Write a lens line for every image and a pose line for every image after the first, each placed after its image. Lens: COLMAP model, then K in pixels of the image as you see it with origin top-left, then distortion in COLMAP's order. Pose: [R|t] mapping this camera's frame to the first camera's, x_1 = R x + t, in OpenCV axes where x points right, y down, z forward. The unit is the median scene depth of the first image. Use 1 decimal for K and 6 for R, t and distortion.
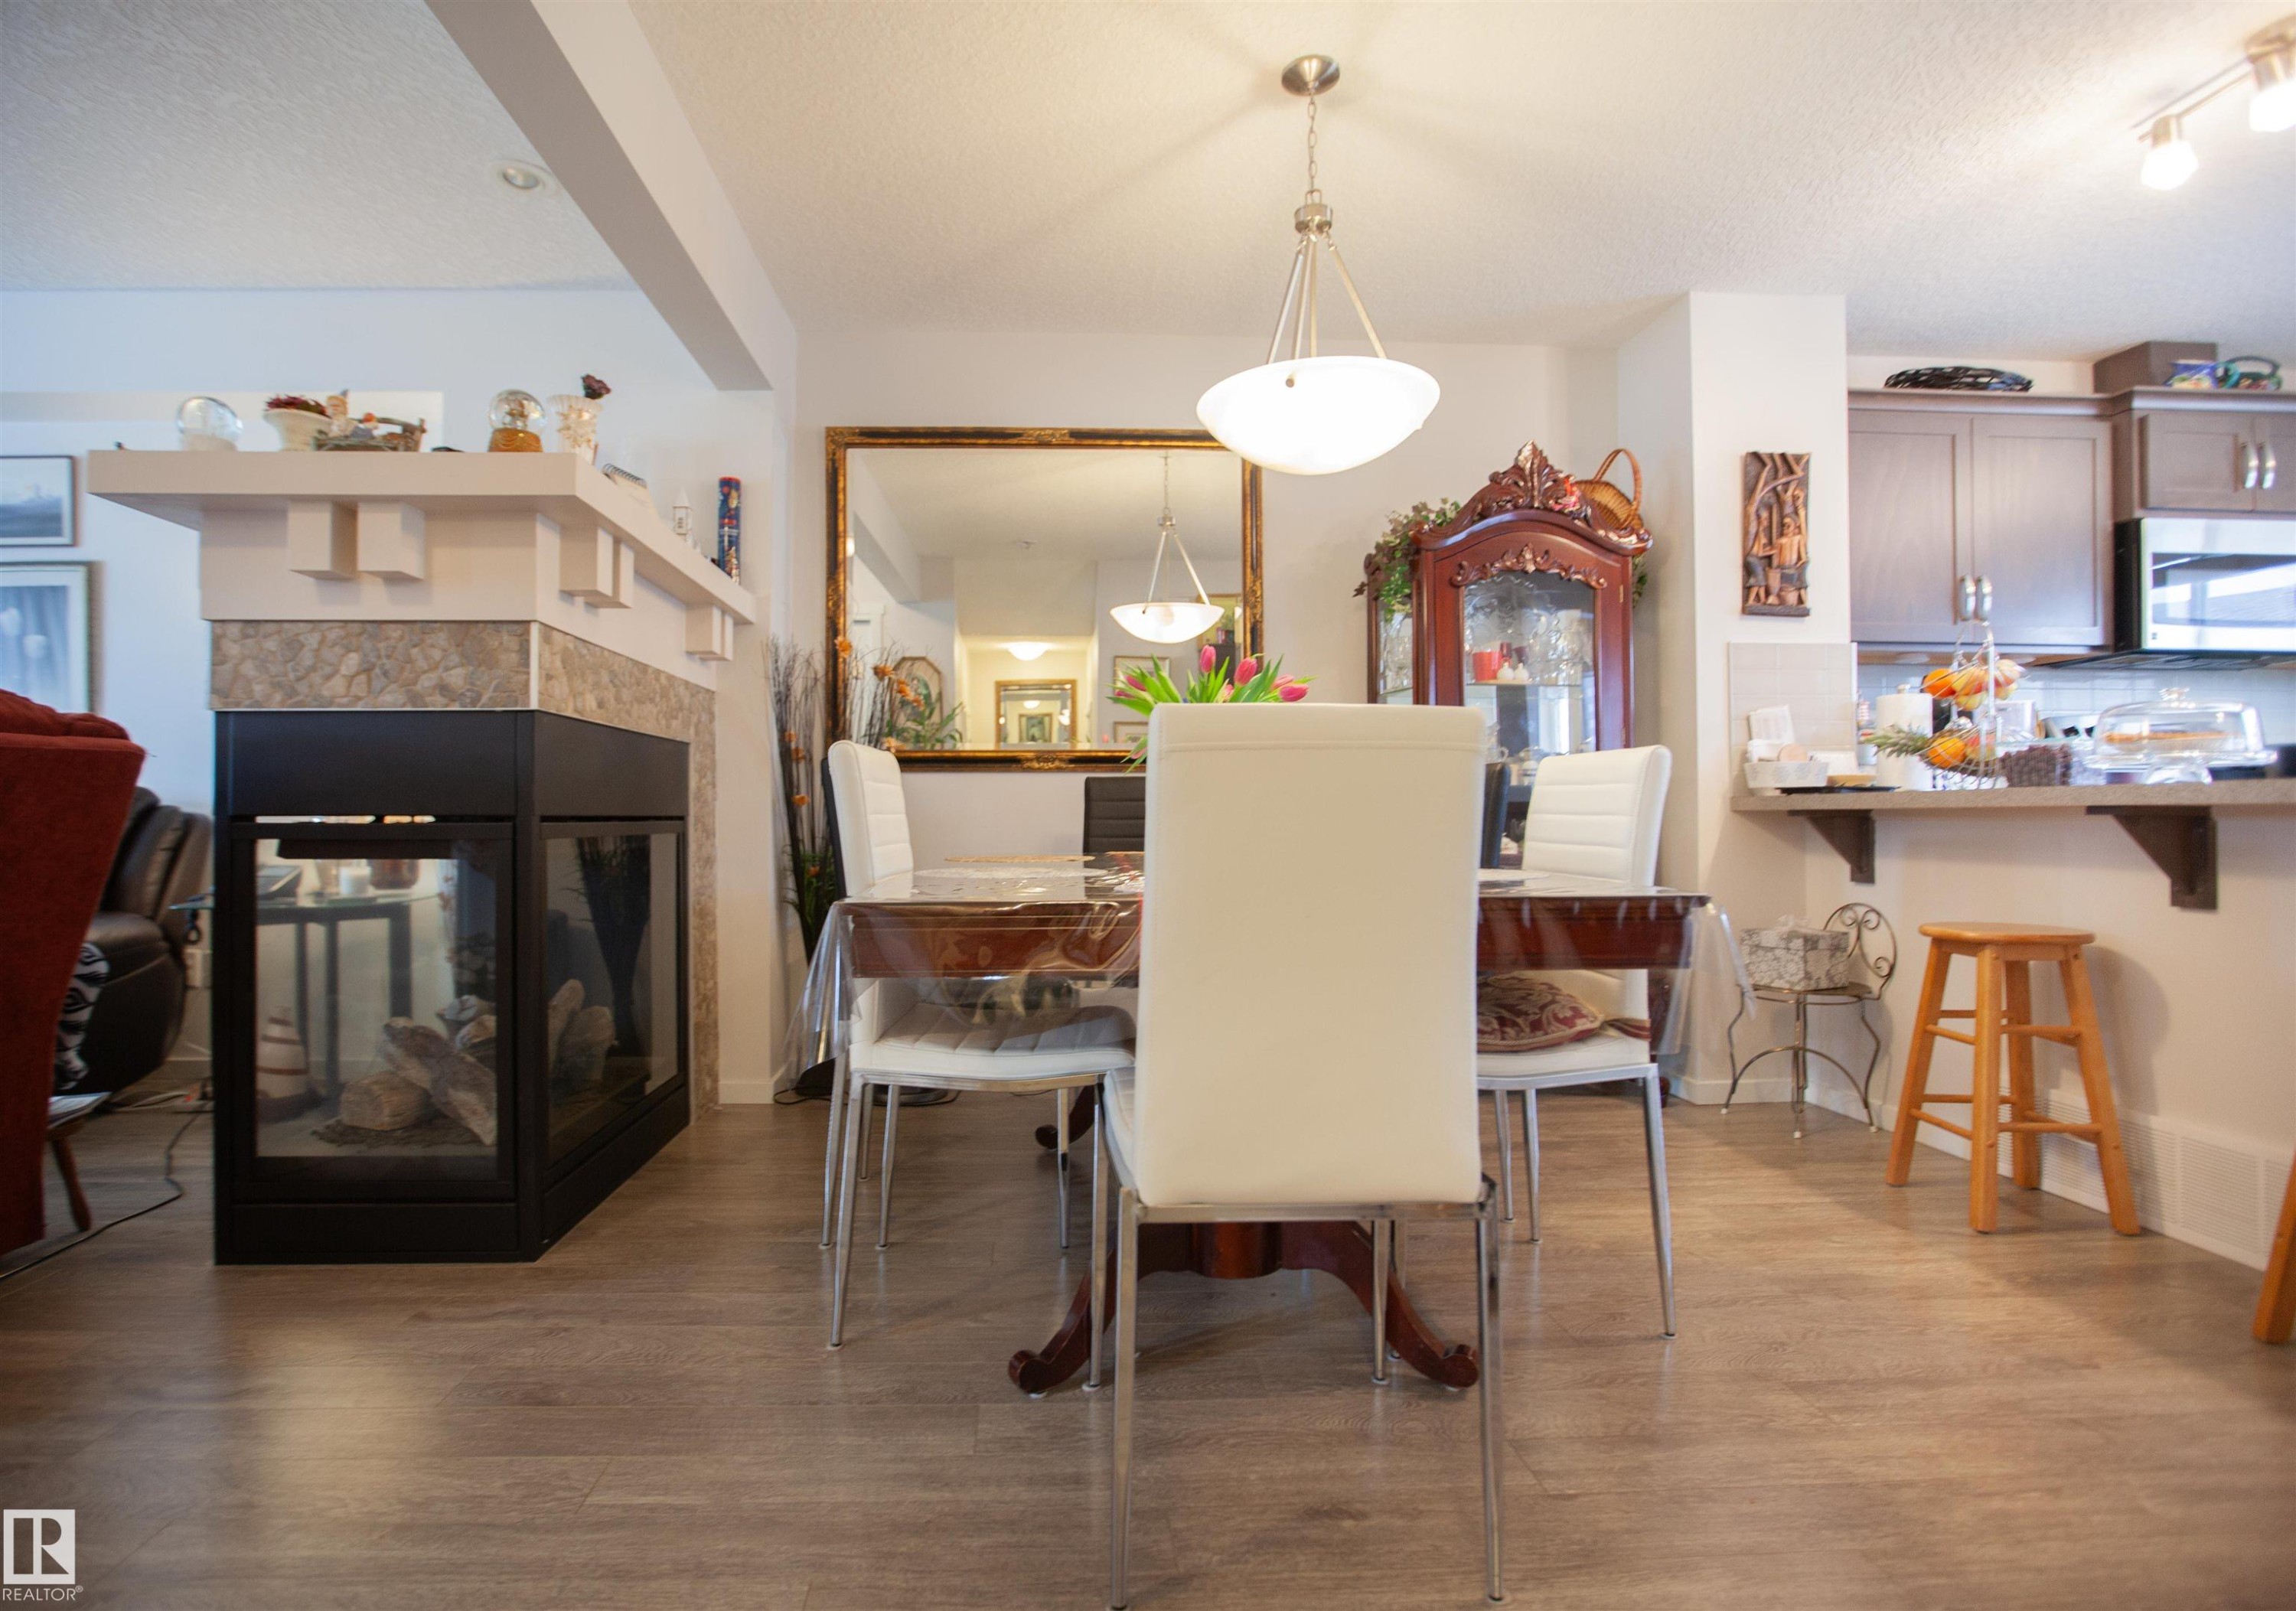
lens RADIAL K [[1105.9, 0, 1075.4], [0, 1105.9, 812.0], [0, 0, 1]] dist [-0.035536, 0.008215]
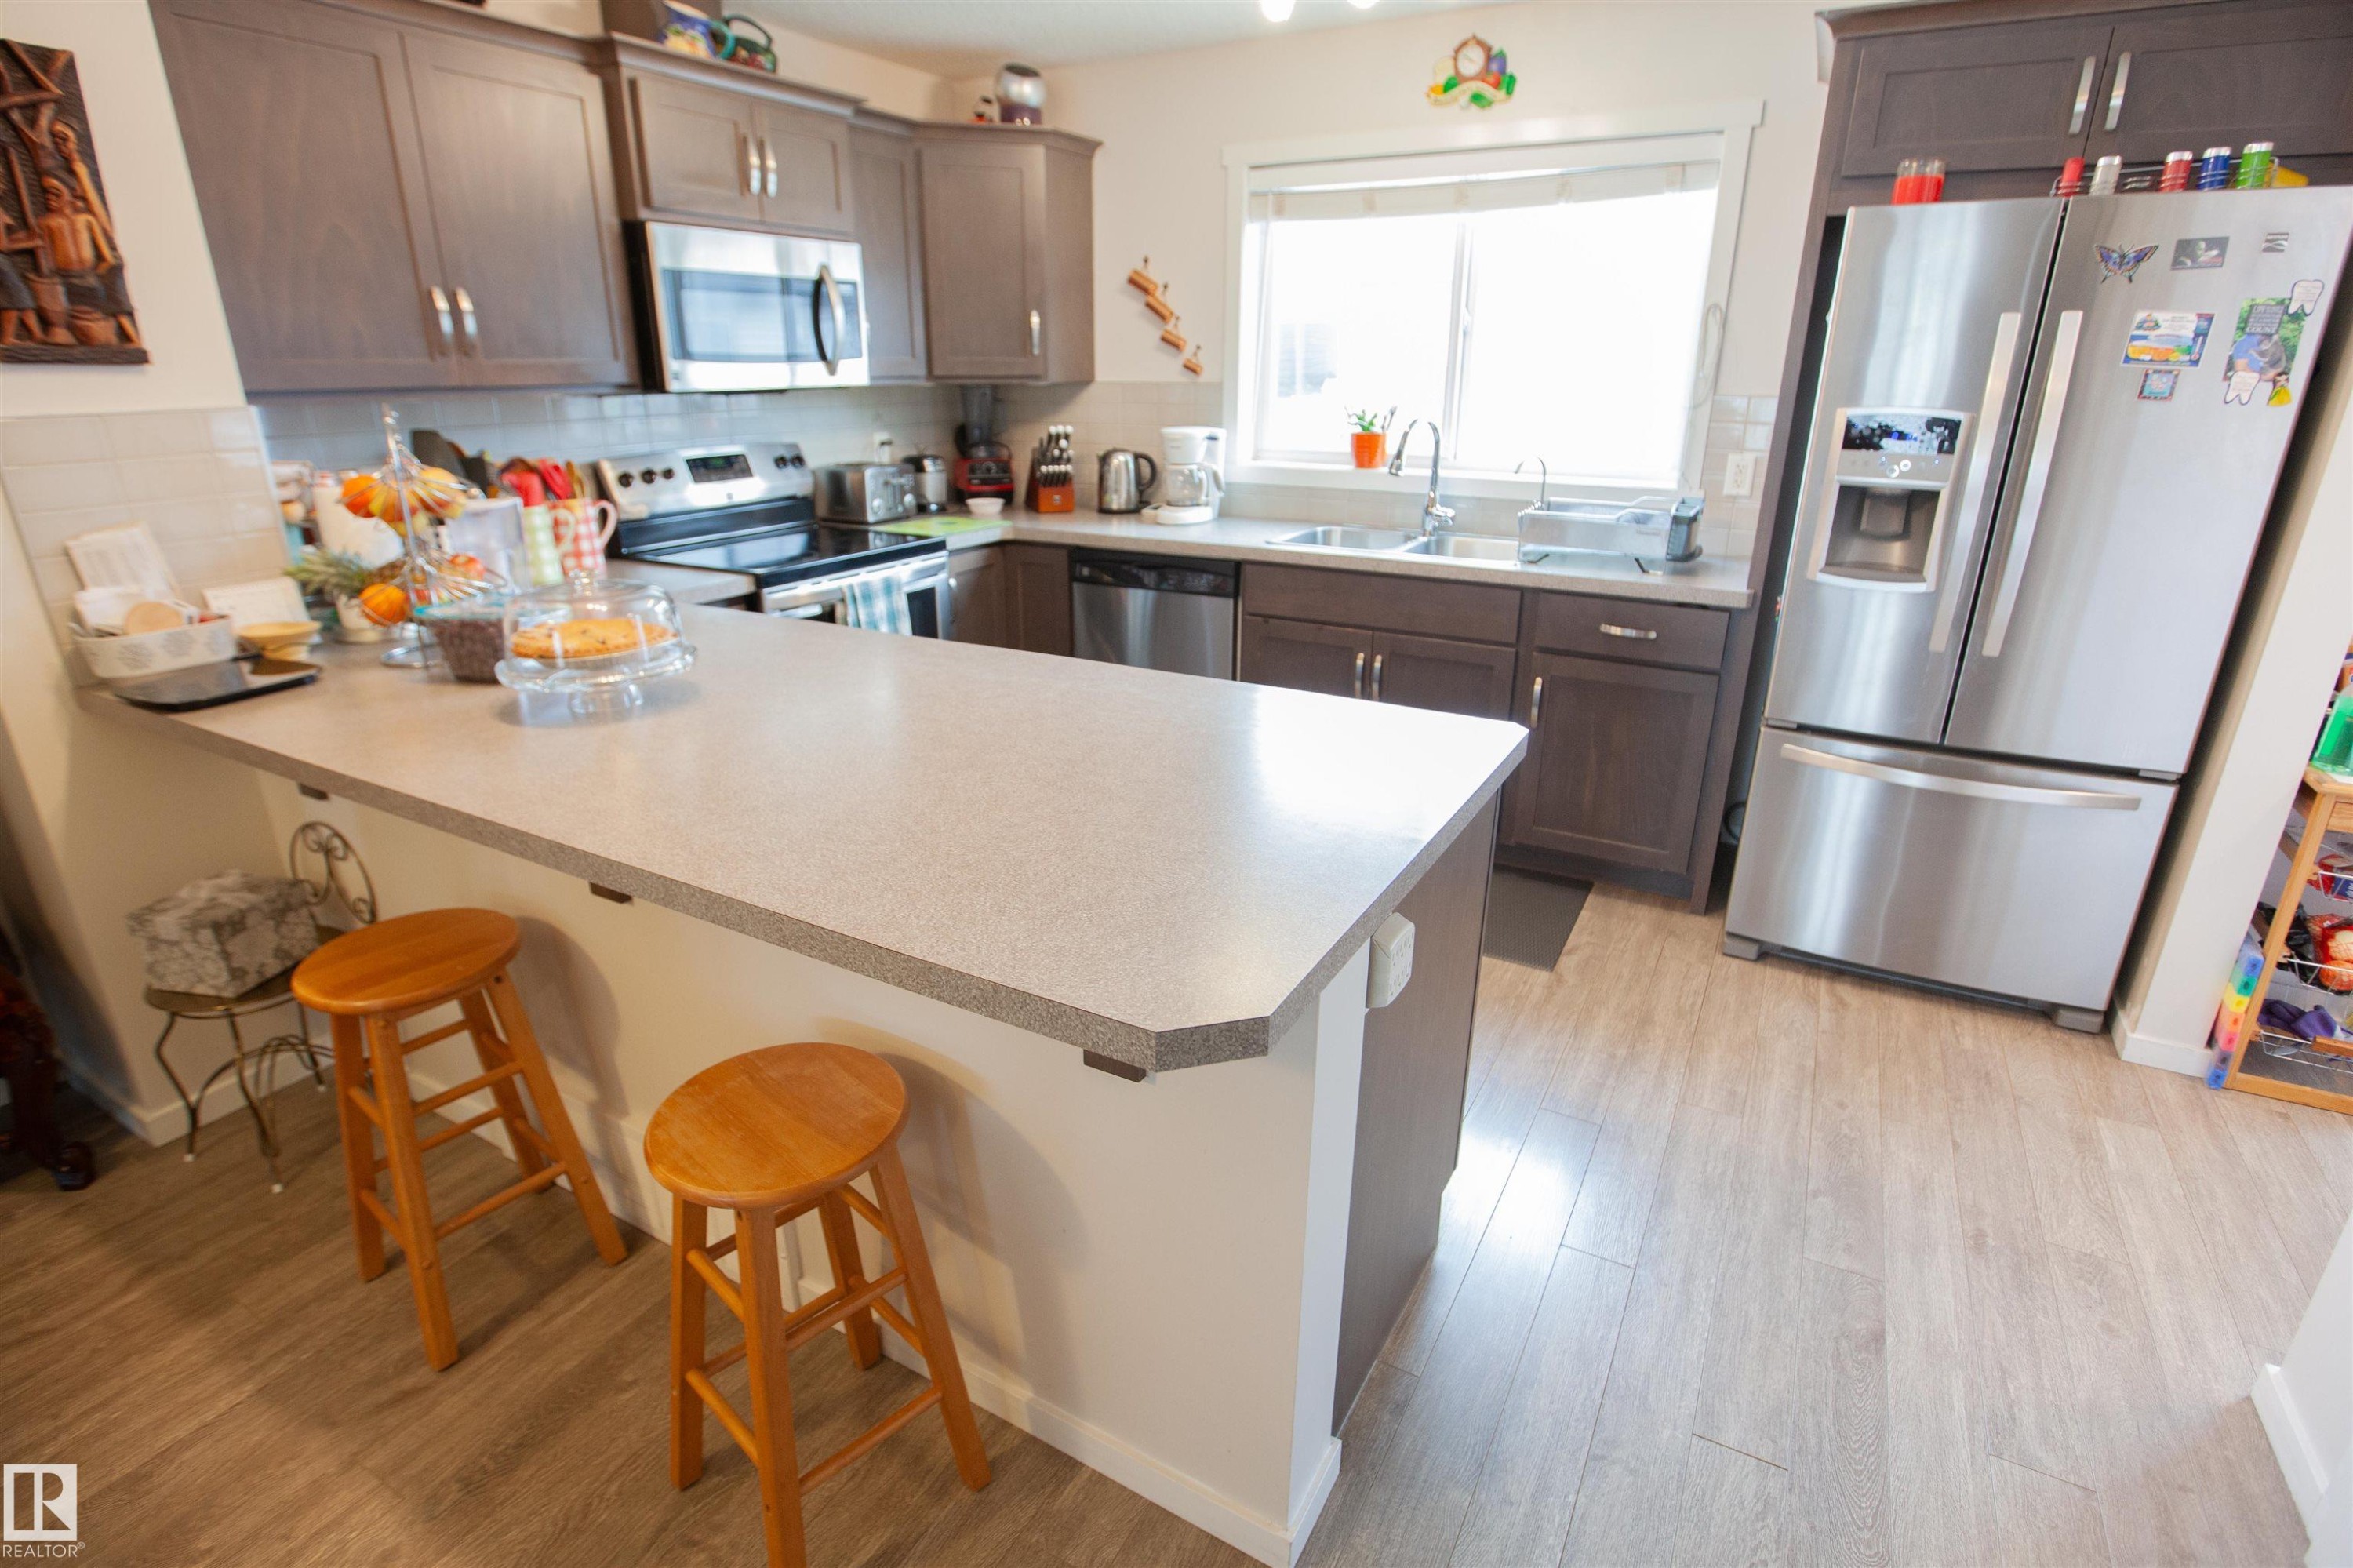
lens RADIAL K [[1165.3, 0, 1176.5], [0, 1165.3, 784.0], [0, 0, 1]] dist [-0.049265, 0.017503]
pose [[0.520064, -0.290979, 0.803035, 0.402372], [-0.007953, 0.938491, 0.345212, -0.182464], [-0.854090, -0.185919, 0.485761, 0.174000]]
